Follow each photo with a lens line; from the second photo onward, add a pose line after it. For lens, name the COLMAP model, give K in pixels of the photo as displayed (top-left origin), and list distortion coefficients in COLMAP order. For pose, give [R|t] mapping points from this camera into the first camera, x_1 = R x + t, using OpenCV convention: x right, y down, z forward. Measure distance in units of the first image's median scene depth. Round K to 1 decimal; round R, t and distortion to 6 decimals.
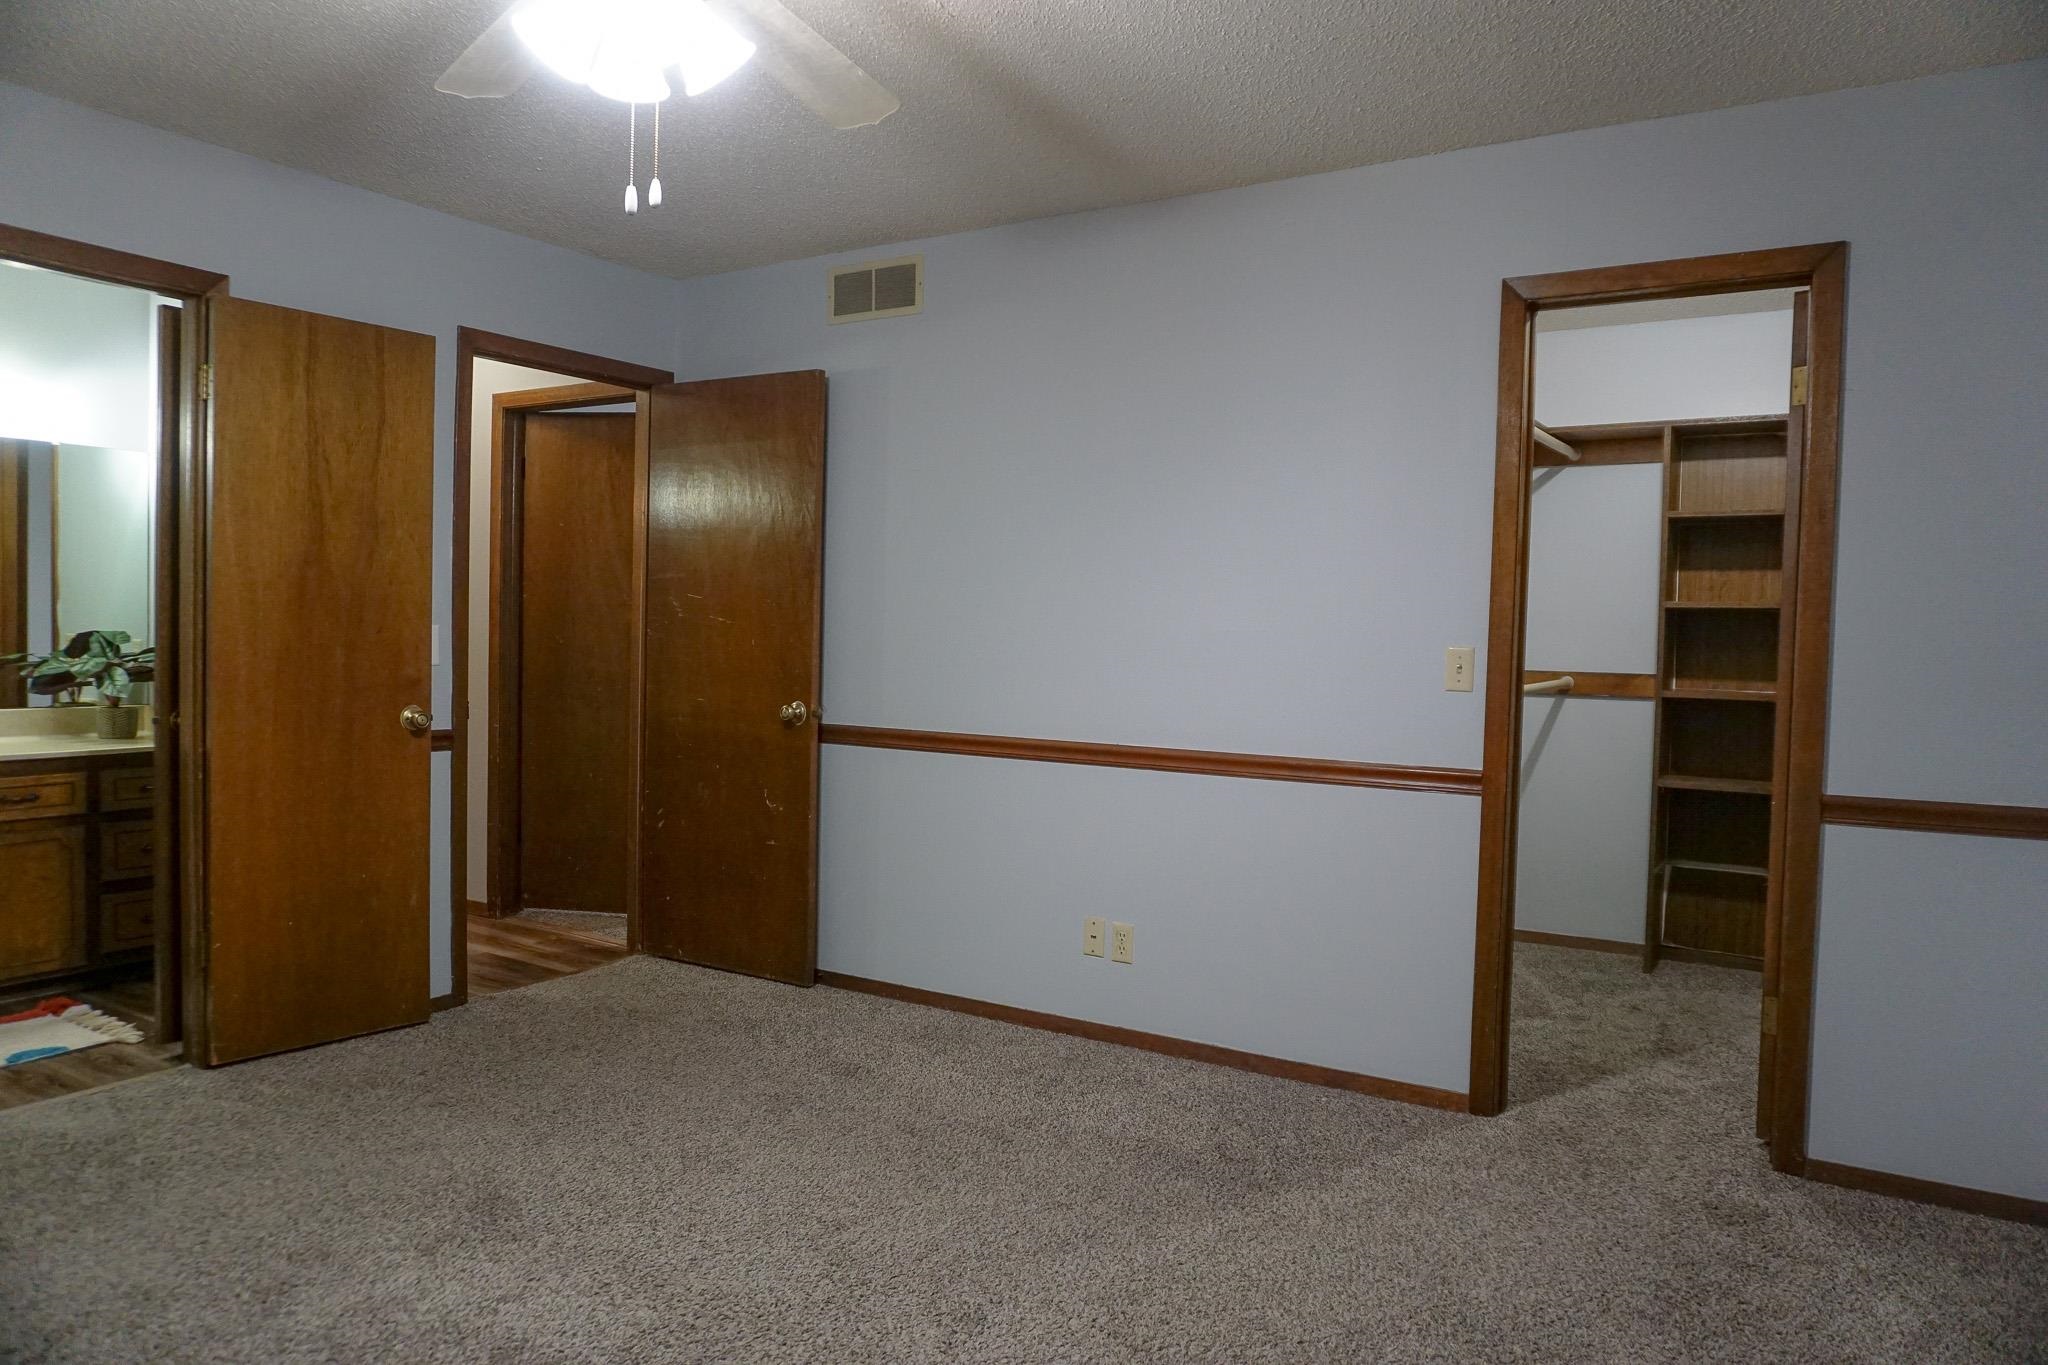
lens RADIAL K [[1375.7, 0, 1027.2], [0, 1375.7, 679.6], [0, 0, 1]] dist [-0.048108, 0.031777]
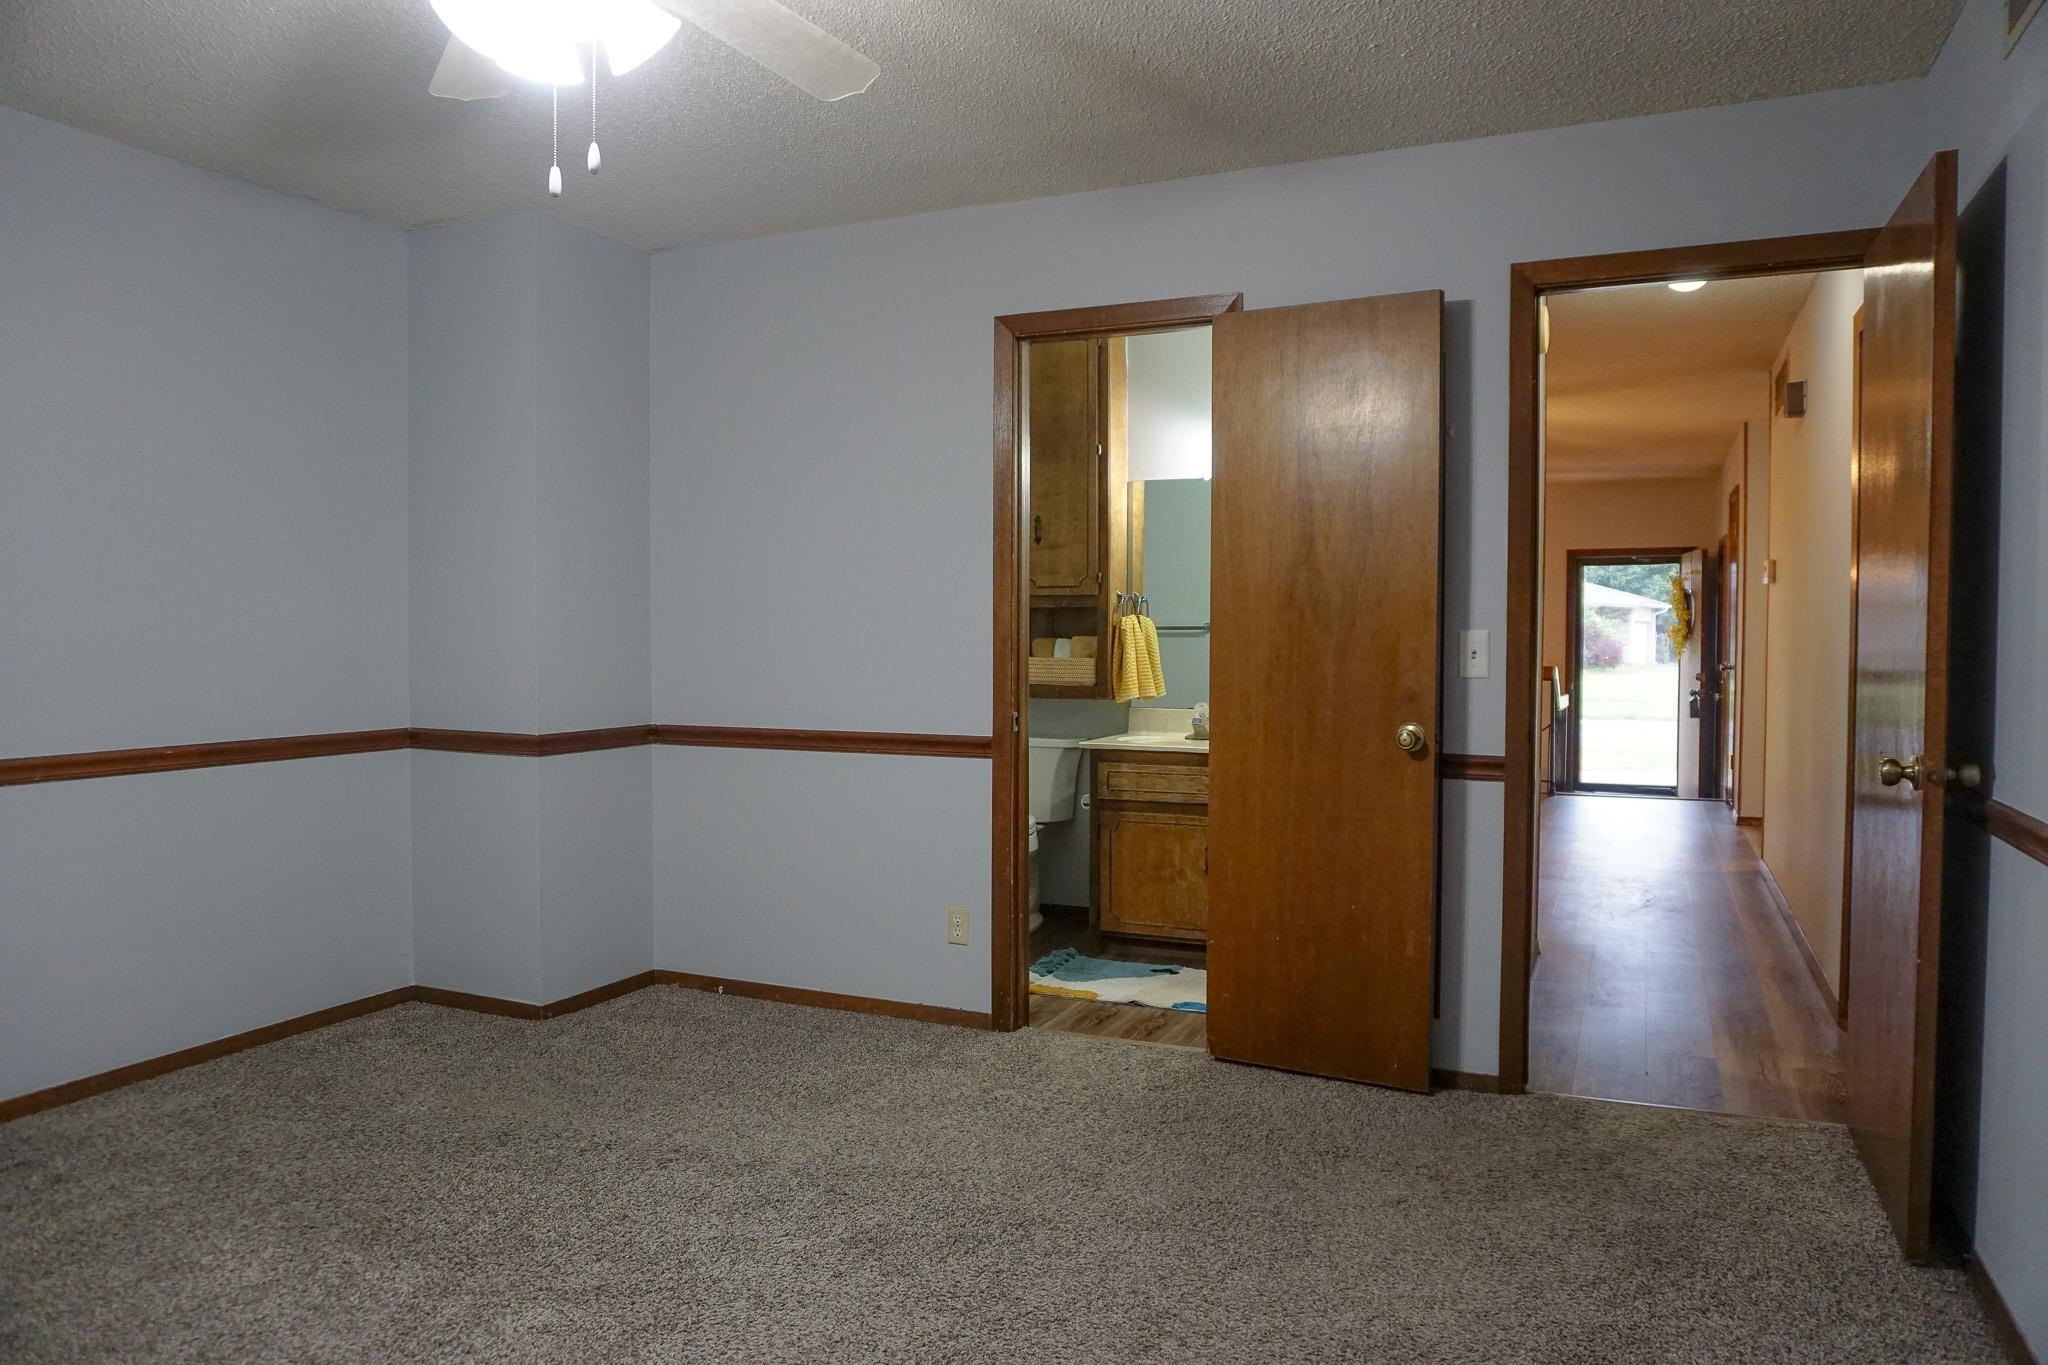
lens RADIAL K [[1375.7, 0, 1021.8], [0, 1375.7, 694.6], [0, 0, 1]] dist [-0.048108, 0.031777]
pose [[0.121248, 0.020207, -0.992417, 0.366322], [-0.027772, 0.999470, 0.016958, -0.006195], [0.992234, 0.025505, 0.121745, 0.624686]]
